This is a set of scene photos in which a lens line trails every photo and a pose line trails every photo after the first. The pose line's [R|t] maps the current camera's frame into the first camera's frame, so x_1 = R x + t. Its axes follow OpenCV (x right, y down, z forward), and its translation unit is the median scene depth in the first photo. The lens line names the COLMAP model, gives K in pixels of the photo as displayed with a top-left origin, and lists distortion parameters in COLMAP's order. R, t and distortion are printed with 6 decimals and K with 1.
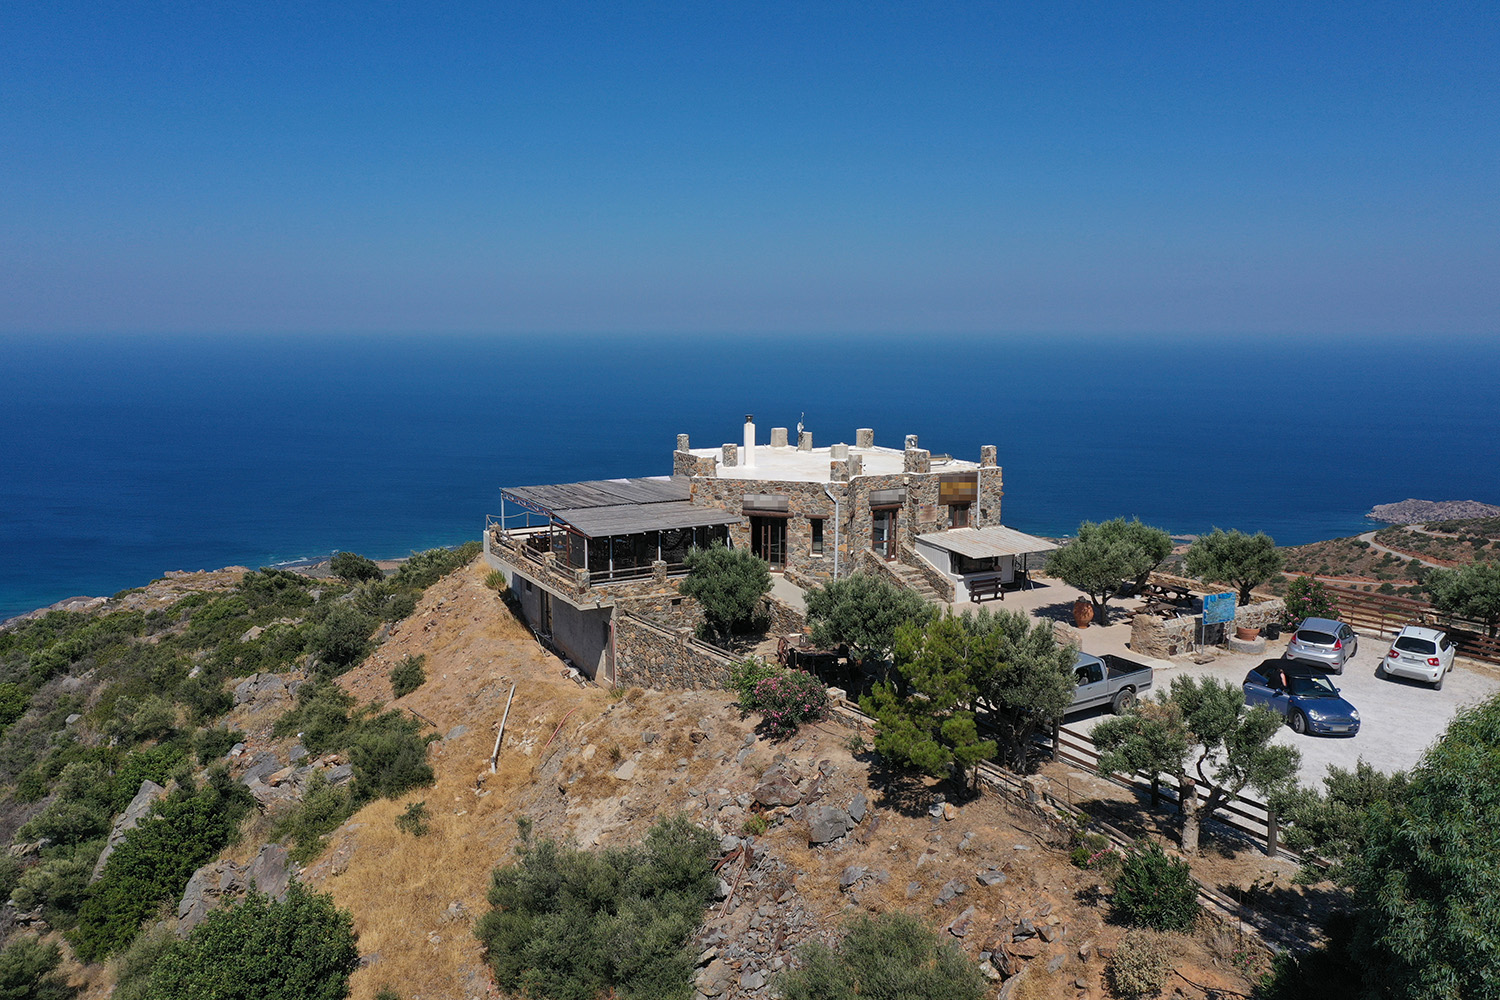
lens RADIAL K [[1177.2, 0, 749.8], [0, 1177.2, 498.7], [0, 0, 1]] dist [-0.003183, 0.014210]
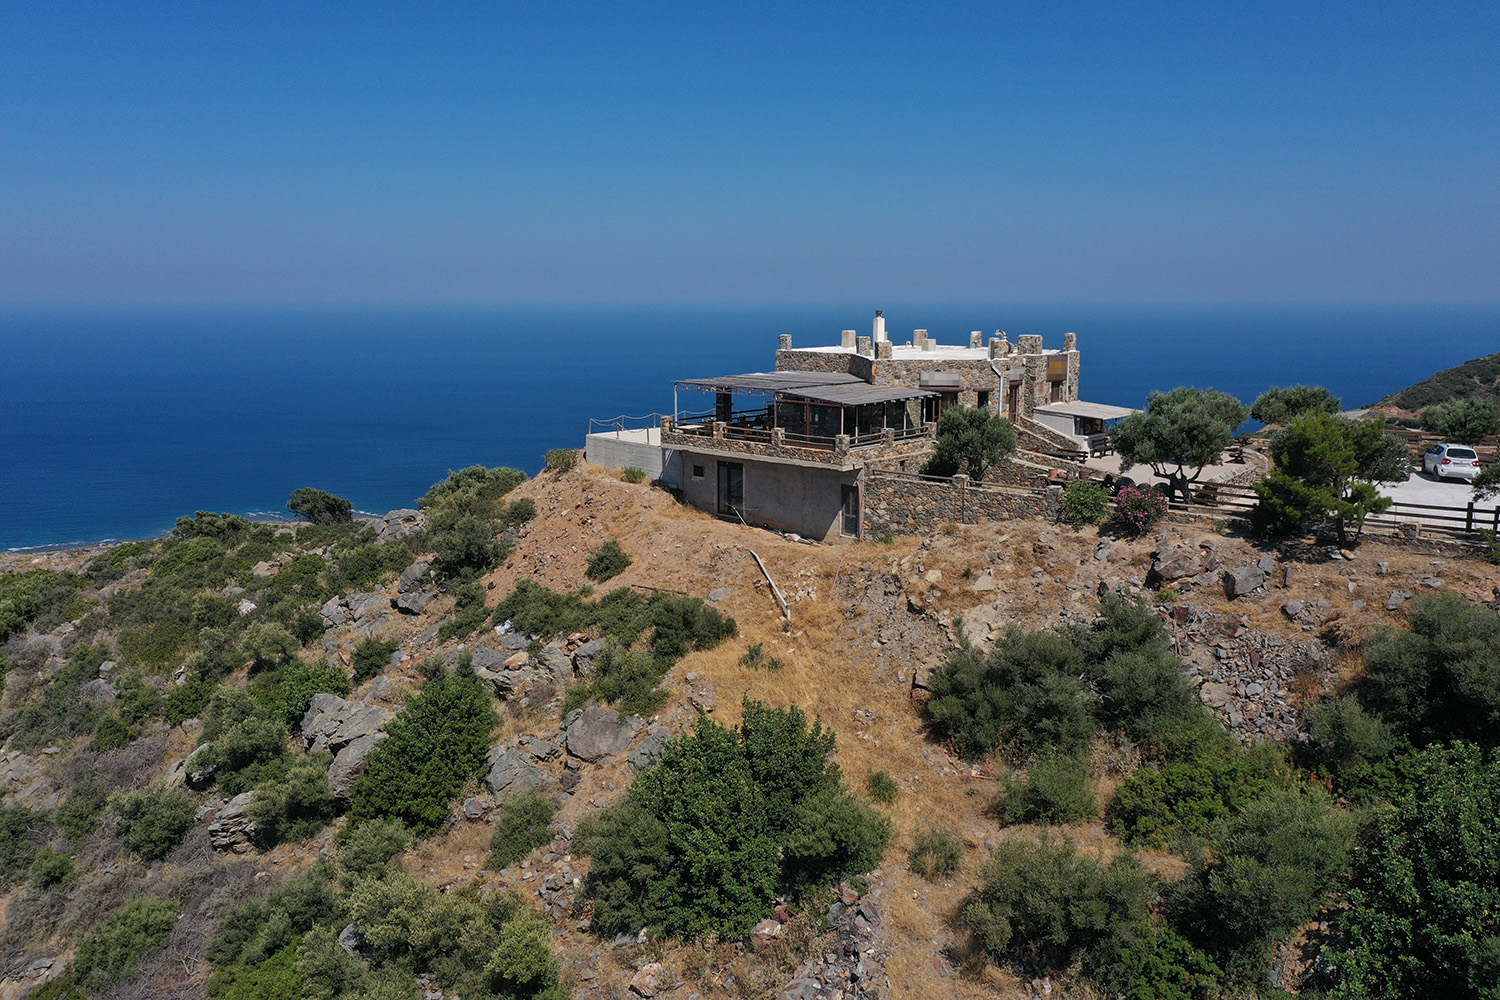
lens RADIAL K [[1177.2, 0, 753.2], [0, 1177.2, 501.1], [0, 0, 1]] dist [-0.003183, 0.014210]
pose [[0.947525, -0.059708, 0.314056, -0.530096], [0.050952, 0.998051, 0.036024, 0.071555], [-0.315595, -0.018132, 0.948721, -0.038030]]
